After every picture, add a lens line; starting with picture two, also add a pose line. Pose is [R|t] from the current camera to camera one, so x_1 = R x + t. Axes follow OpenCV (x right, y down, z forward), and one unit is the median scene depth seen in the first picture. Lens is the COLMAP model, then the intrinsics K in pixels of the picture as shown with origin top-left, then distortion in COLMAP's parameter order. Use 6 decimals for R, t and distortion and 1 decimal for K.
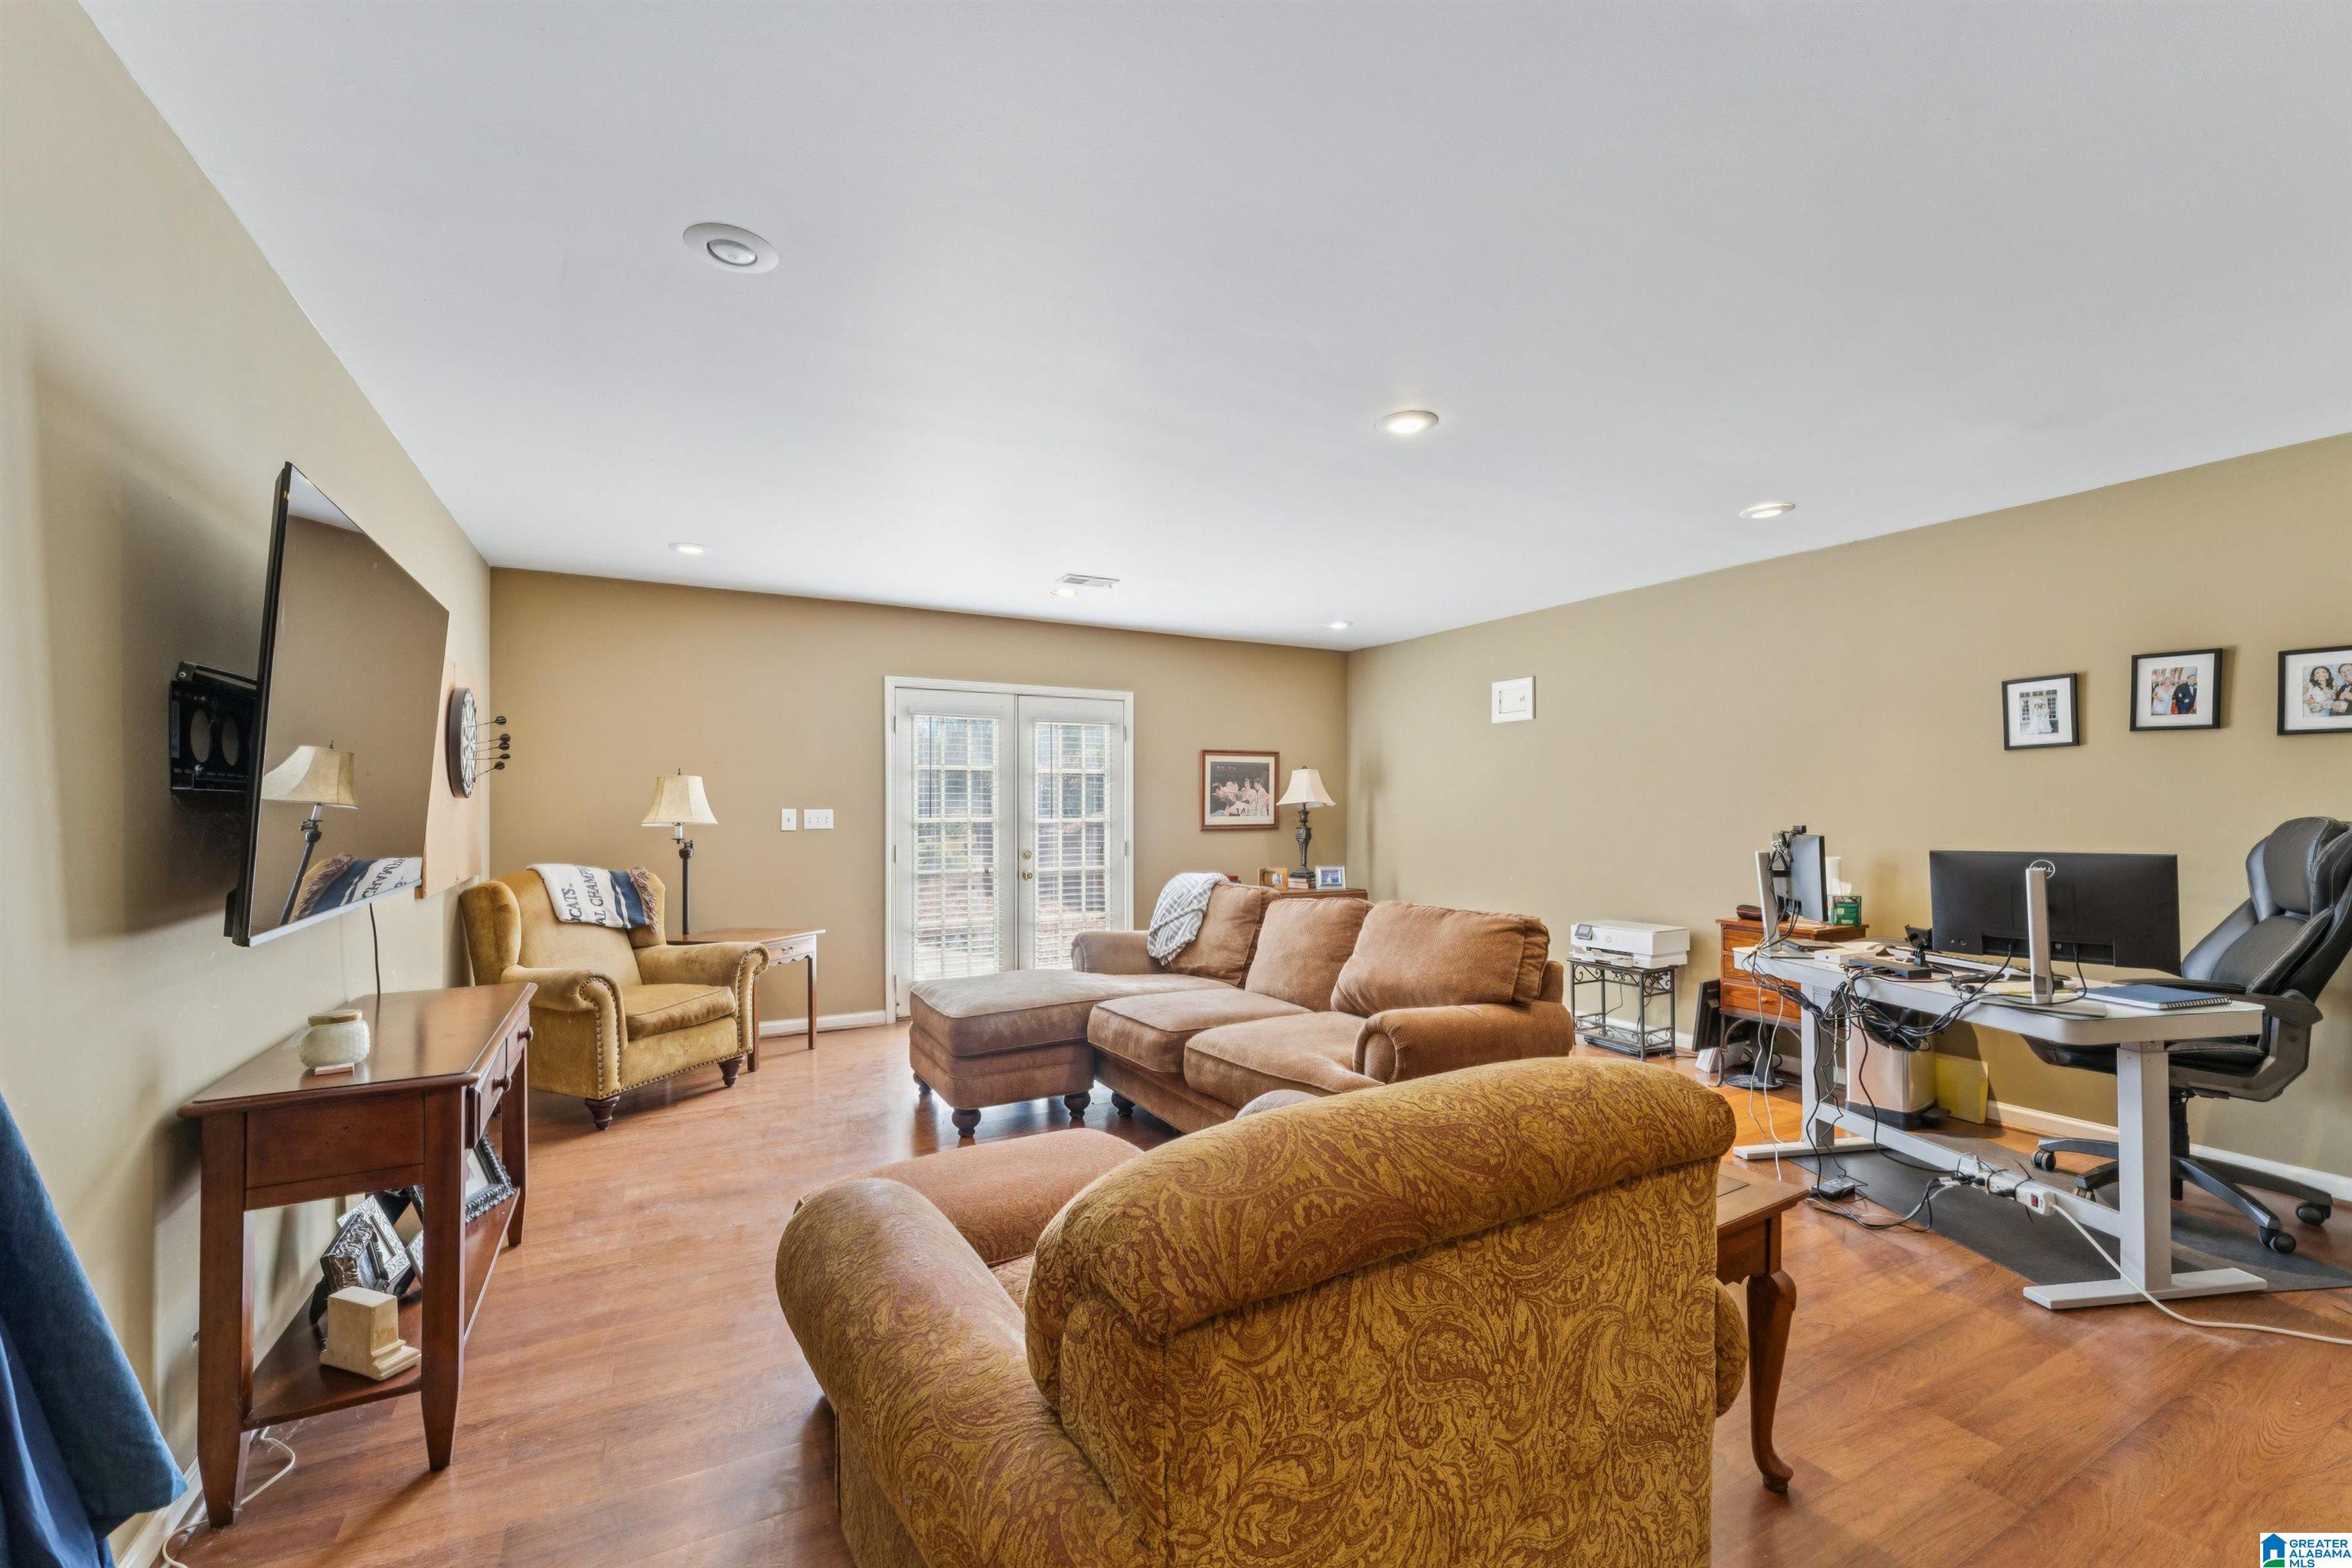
lens RADIAL K [[951.1, 0, 1172.4], [0, 951.1, 789.7], [0, 0, 1]] dist [-0.003103, 0.000082]
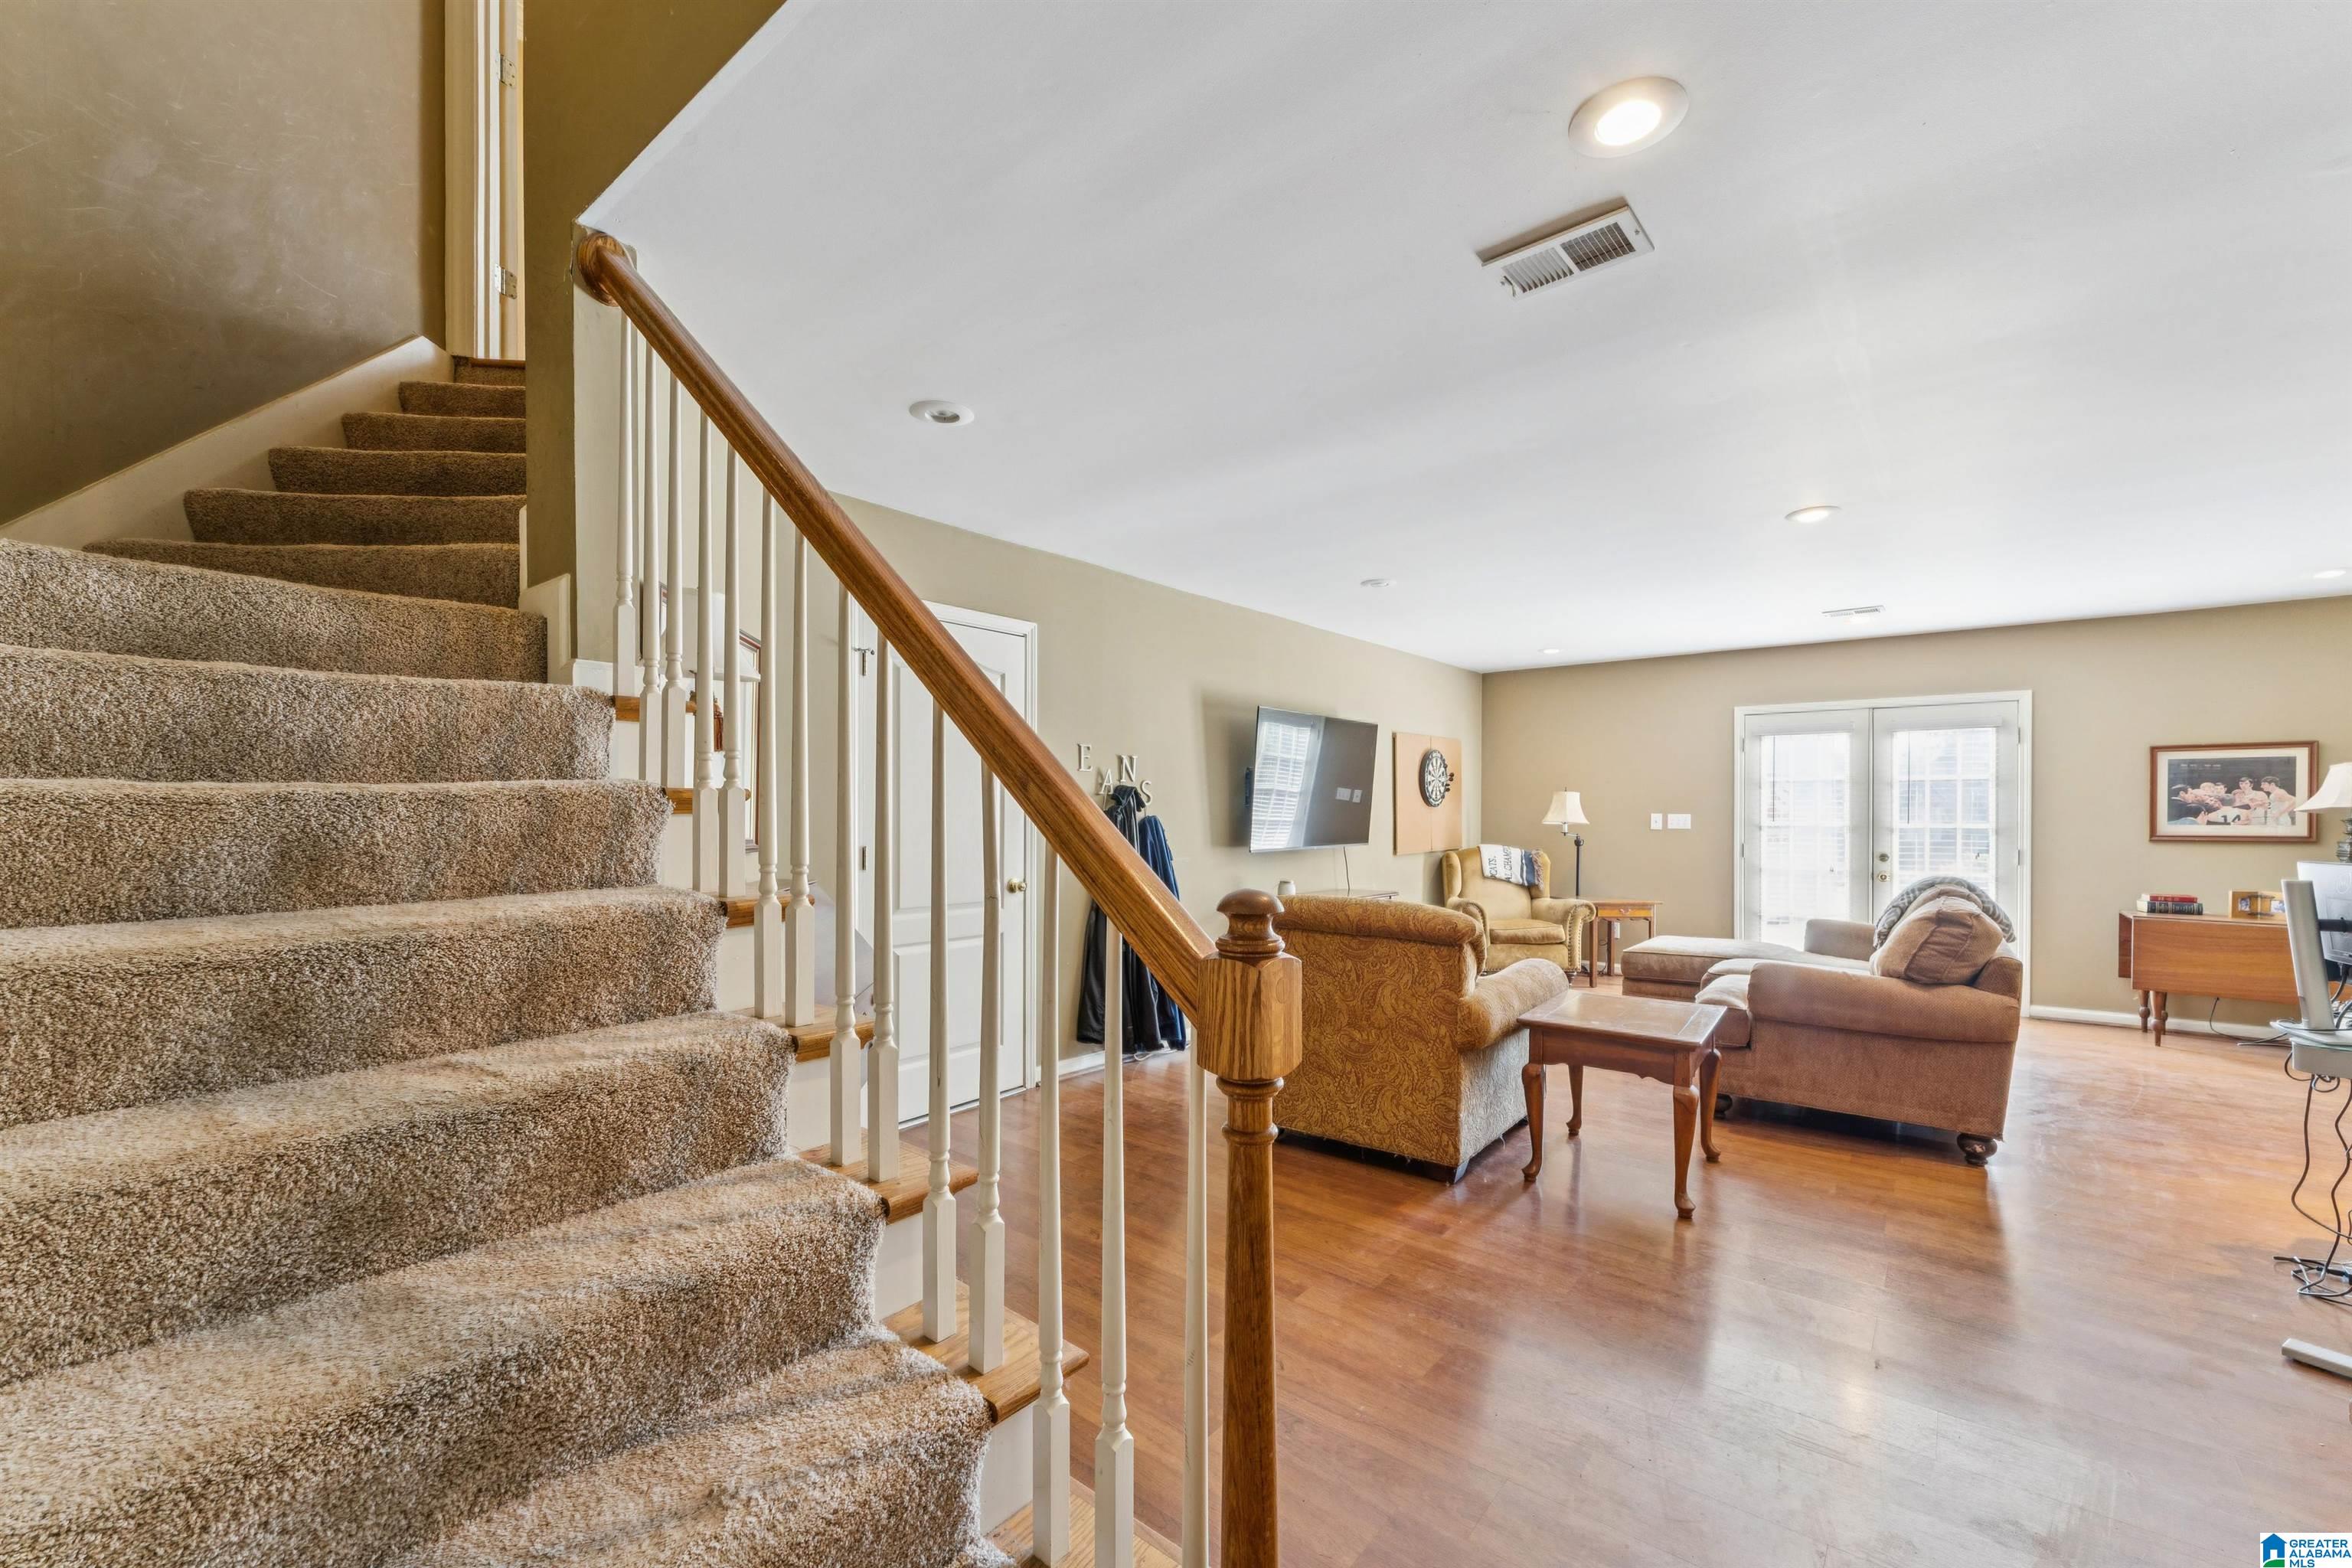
lens RADIAL K [[951.1, 0, 1180.6], [0, 951.1, 801.8], [0, 0, 1]] dist [-0.003103, 0.000082]
pose [[0.383622, -0.007458, -0.923460, 0.525914], [0.015151, 0.999884, -0.001781, -0.004155], [0.923366, -0.013308, 0.383690, -0.135585]]
